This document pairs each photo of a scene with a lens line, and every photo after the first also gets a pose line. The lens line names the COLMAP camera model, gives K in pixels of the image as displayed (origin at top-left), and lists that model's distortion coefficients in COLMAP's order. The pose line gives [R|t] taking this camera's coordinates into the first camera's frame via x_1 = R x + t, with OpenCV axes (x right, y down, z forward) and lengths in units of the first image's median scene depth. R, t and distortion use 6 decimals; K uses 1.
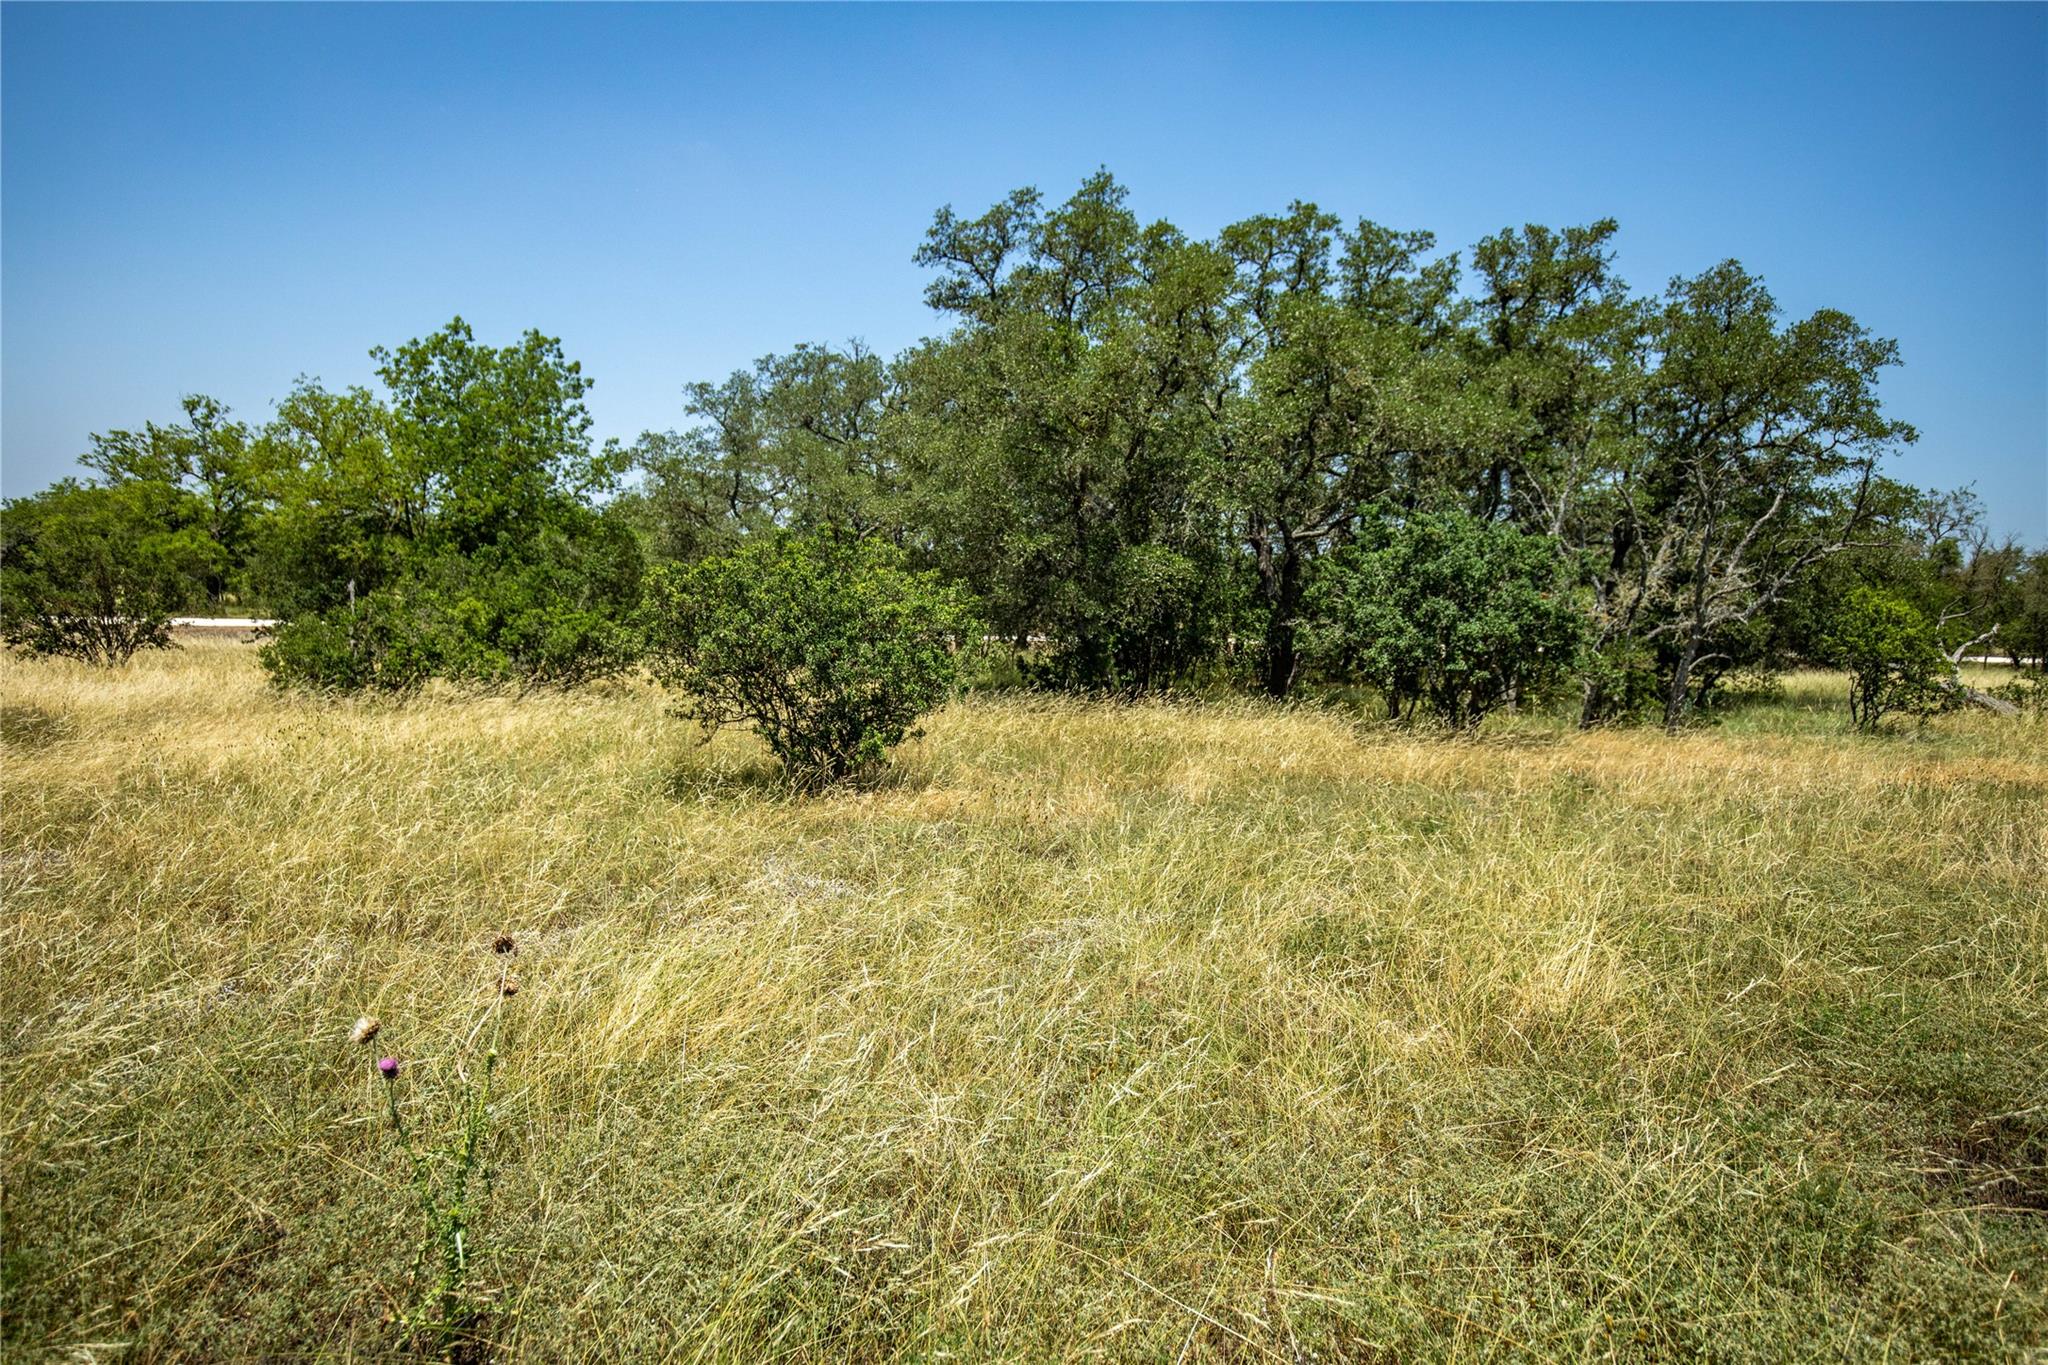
lens RADIAL K [[1228.7, 0, 1022.5], [0, 1228.7, 688.9], [0, 0, 1]] dist [-0.028689, 0.002364]
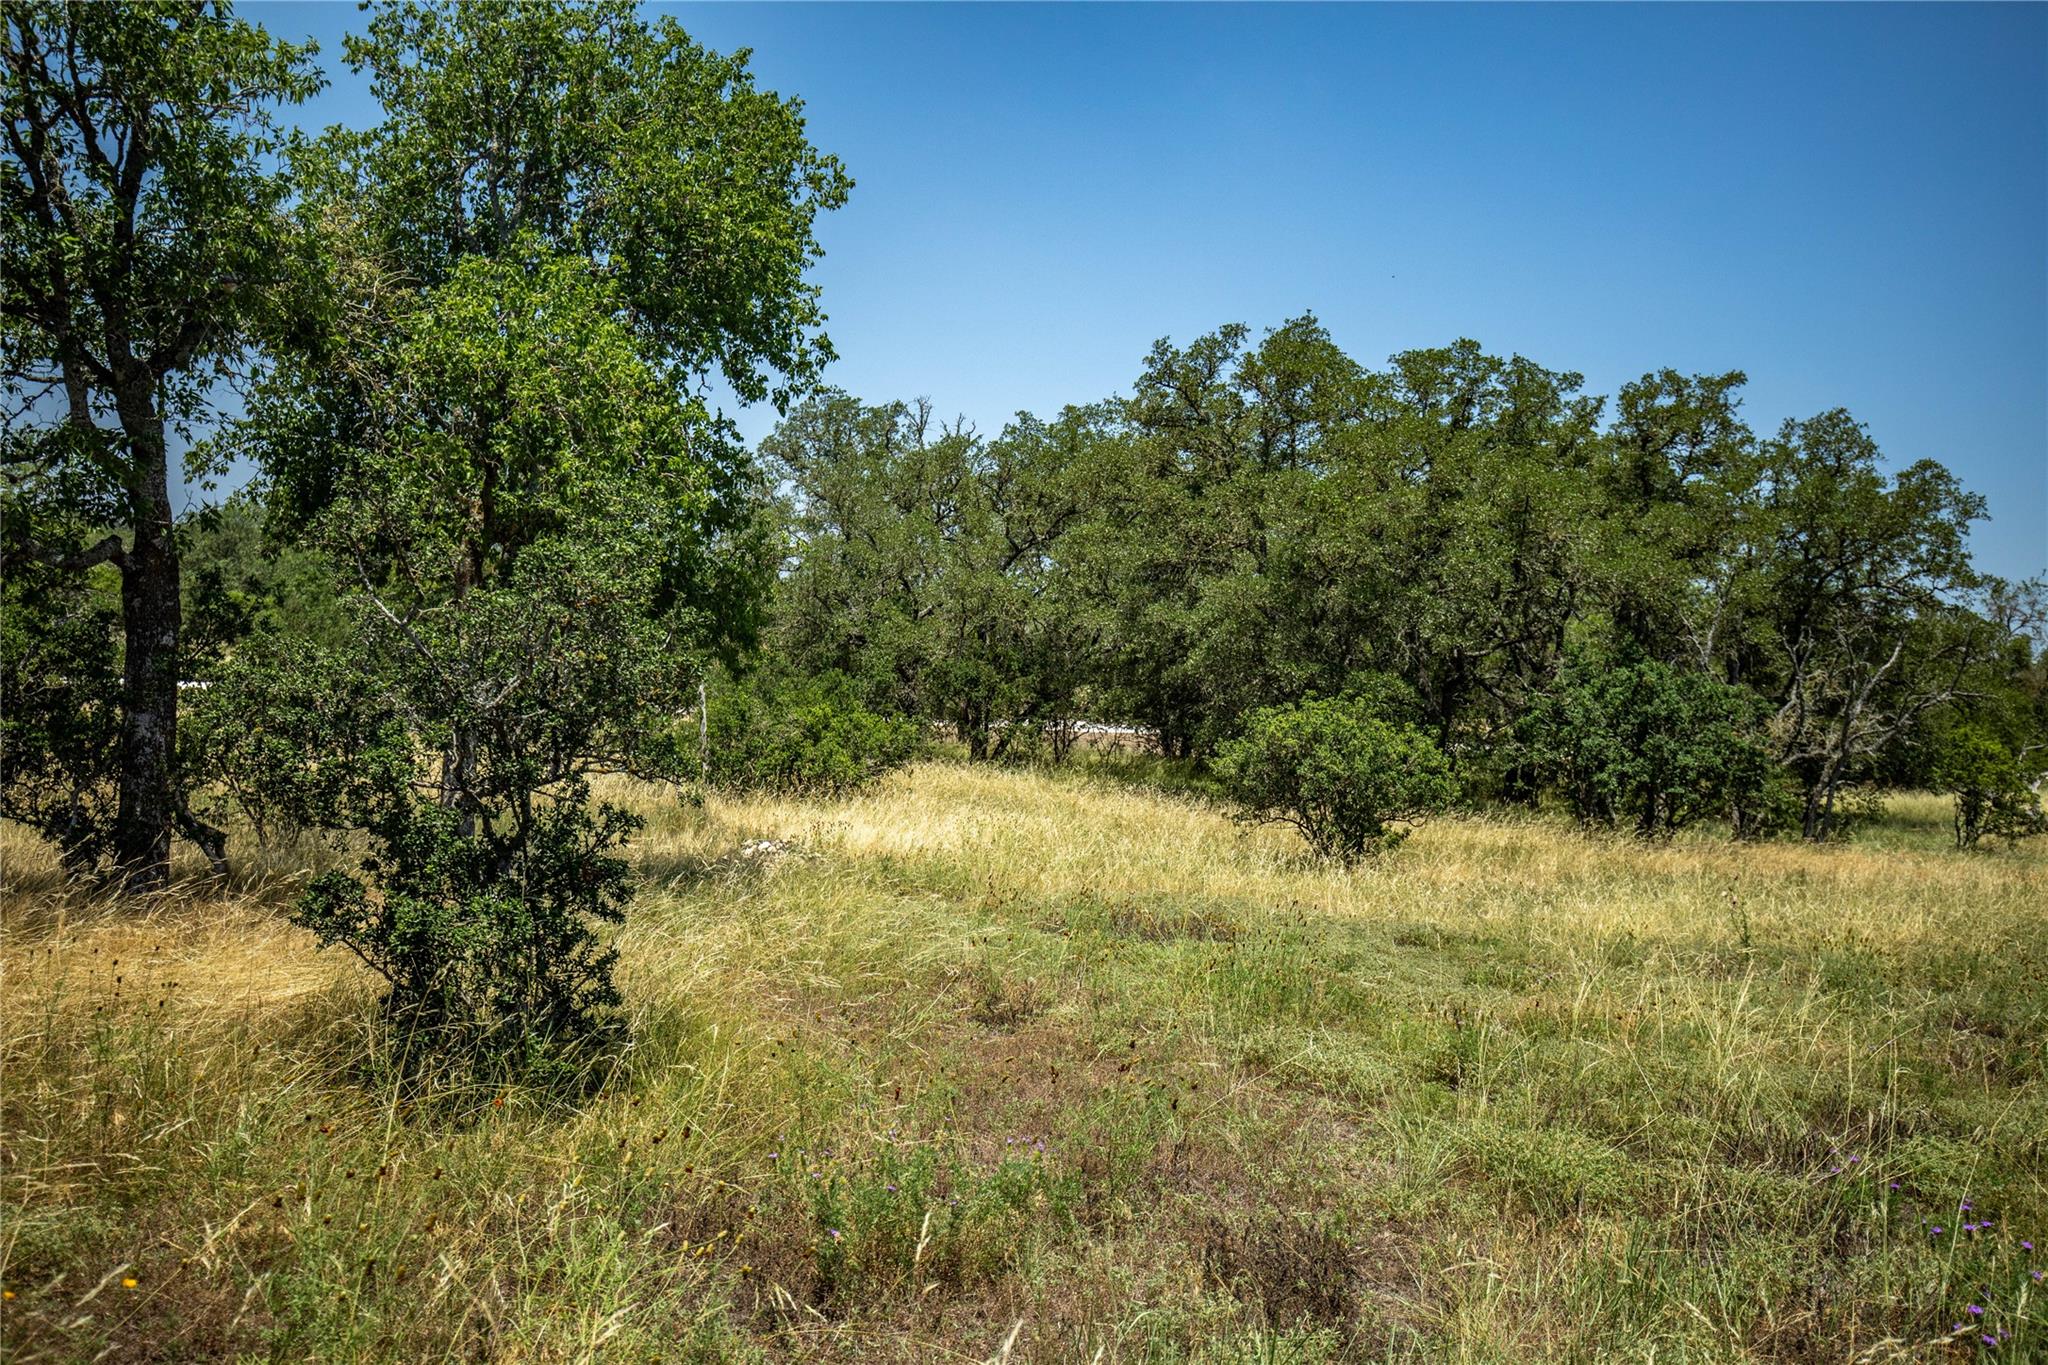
lens RADIAL K [[1828.6, 0, 1024.5], [0, 1828.6, 679.1], [0, 0, 1]] dist [0.004198, -0.005342]
pose [[0.987080, 0.032499, 0.156897, -0.409723], [-0.023808, 0.998093, -0.056960, -0.006318], [-0.158449, 0.052489, 0.985971, -0.512510]]
